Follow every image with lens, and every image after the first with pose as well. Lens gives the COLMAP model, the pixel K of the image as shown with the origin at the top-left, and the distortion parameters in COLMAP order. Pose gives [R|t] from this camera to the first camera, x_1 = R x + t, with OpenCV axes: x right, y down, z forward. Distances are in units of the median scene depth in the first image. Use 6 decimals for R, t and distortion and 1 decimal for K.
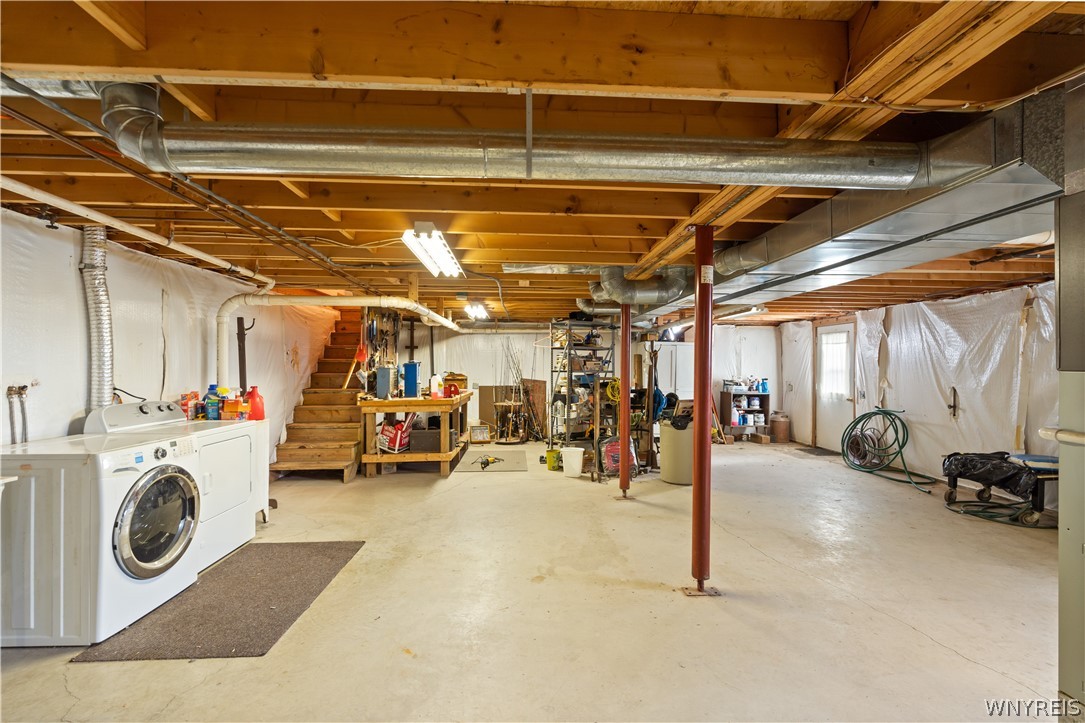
lens RADIAL K [[482.7, 0, 544.3], [0, 482.7, 361.7], [0, 0, 1]] dist [-0.003195, 0.000330]
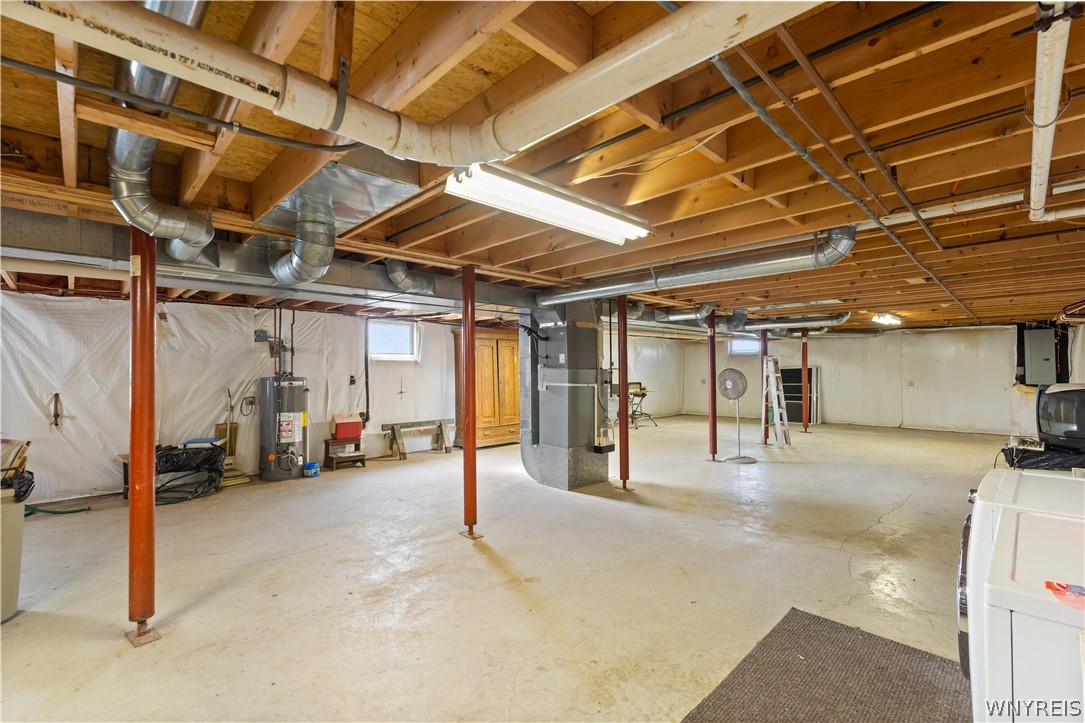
lens RADIAL K [[482.7, 0, 544.3], [0, 482.7, 361.7], [0, 0, 1]] dist [-0.003195, 0.000330]
pose [[-0.665462, 0.011169, 0.746348, -0.536408], [-0.000574, 0.999880, -0.015475, 0.007907], [-0.746432, -0.010727, -0.665376, 1.133103]]
